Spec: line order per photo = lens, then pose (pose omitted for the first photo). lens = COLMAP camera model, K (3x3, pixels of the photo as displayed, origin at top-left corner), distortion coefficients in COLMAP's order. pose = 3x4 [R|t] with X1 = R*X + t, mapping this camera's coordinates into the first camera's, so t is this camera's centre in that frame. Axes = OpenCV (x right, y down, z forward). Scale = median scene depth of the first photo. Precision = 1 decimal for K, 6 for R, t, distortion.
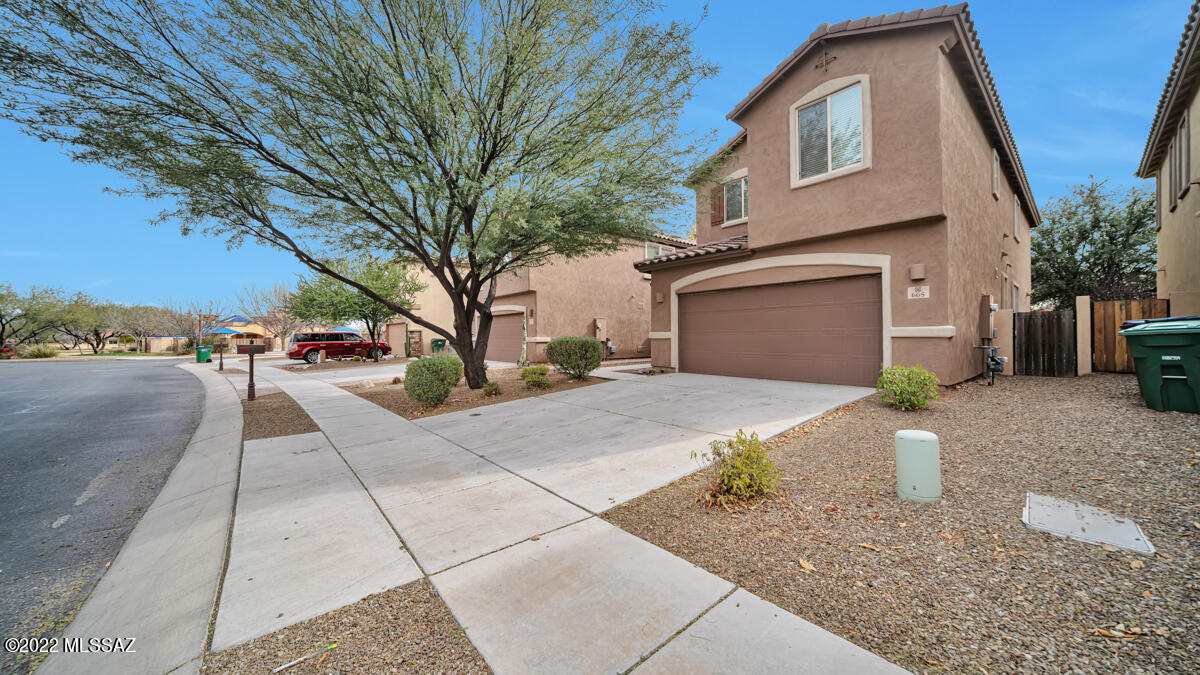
lens RADIAL K [[416.6, 0, 600.0], [0, 416.6, 337.5], [0, 0, 1]] dist [0.000424, 0.000029]
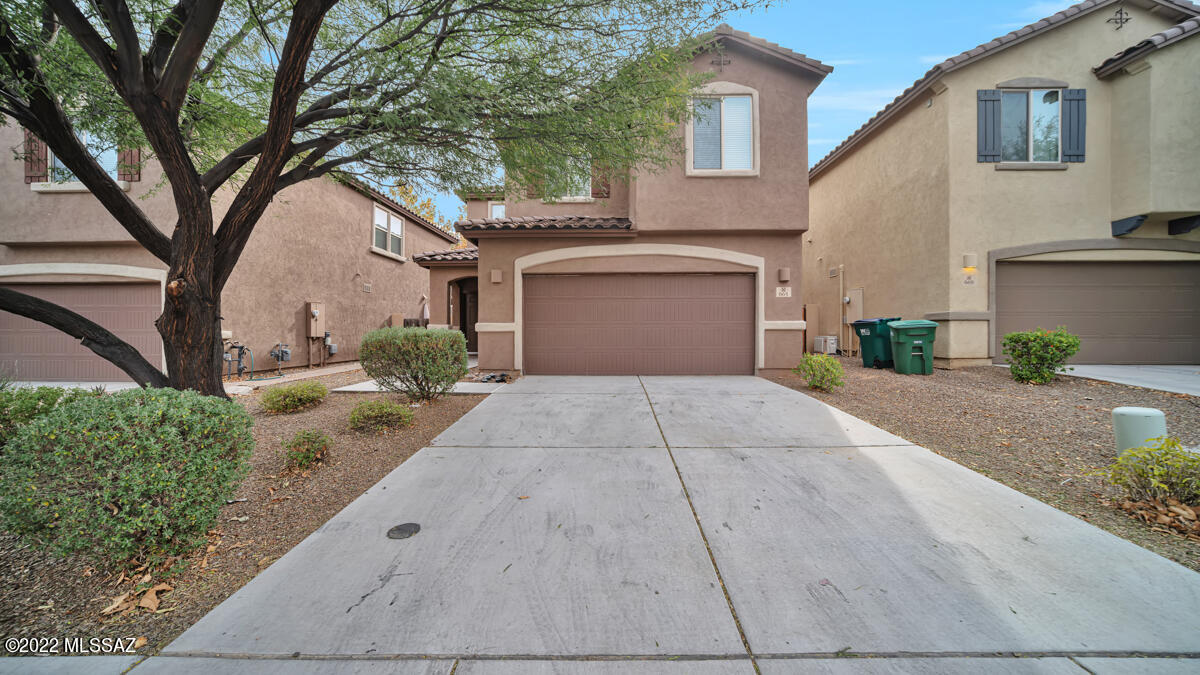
lens RADIAL K [[406.0, 0, 600.0], [0, 406.0, 337.5], [0, 0, 1]] dist [-0.022735, 0.000016]
pose [[0.660260, -0.005105, 0.751020, -0.382253], [0.000286, 0.999979, 0.006545, 0.011846], [-0.751037, -0.004106, 0.660247, 0.536934]]
